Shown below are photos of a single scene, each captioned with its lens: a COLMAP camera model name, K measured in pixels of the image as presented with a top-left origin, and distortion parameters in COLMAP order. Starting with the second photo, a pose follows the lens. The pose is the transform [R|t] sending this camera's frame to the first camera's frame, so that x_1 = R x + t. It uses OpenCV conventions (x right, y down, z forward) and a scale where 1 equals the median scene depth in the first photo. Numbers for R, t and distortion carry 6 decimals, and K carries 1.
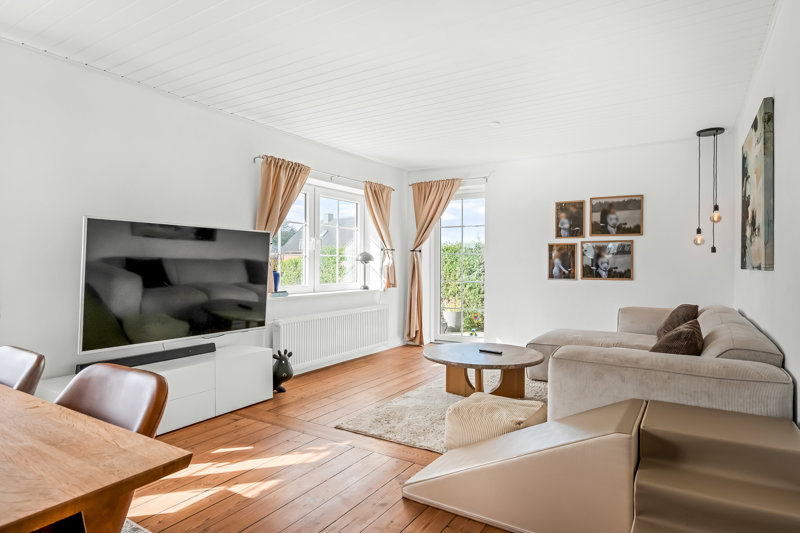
lens RADIAL K [[461.9, 0, 395.1], [0, 461.9, 262.4], [0, 0, 1]] dist [-0.002174, -0.002471]
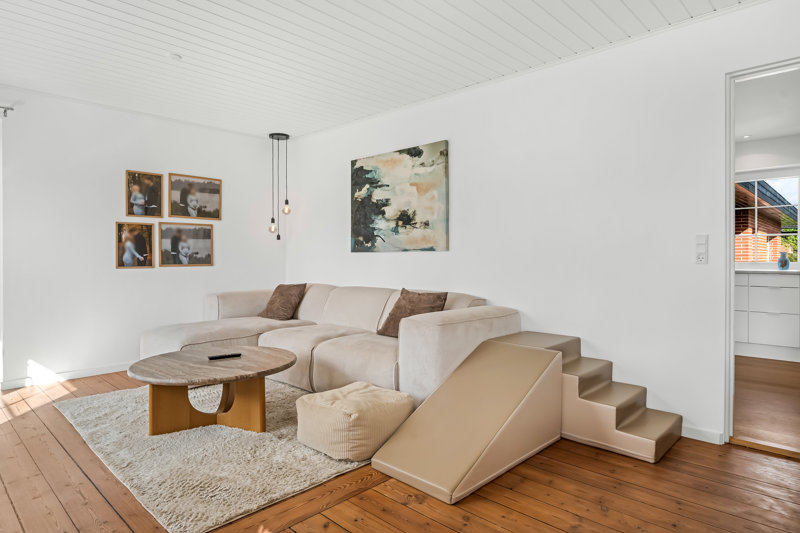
lens RADIAL K [[461.9, 0, 423.5], [0, 461.9, 263.9], [0, 0, 1]] dist [-0.002174, -0.002471]
pose [[0.183758, -0.018663, 0.982794, -0.349813], [-0.001080, 0.999815, 0.019188, 0.014871], [-0.982971, -0.004587, 0.183704, 0.370870]]
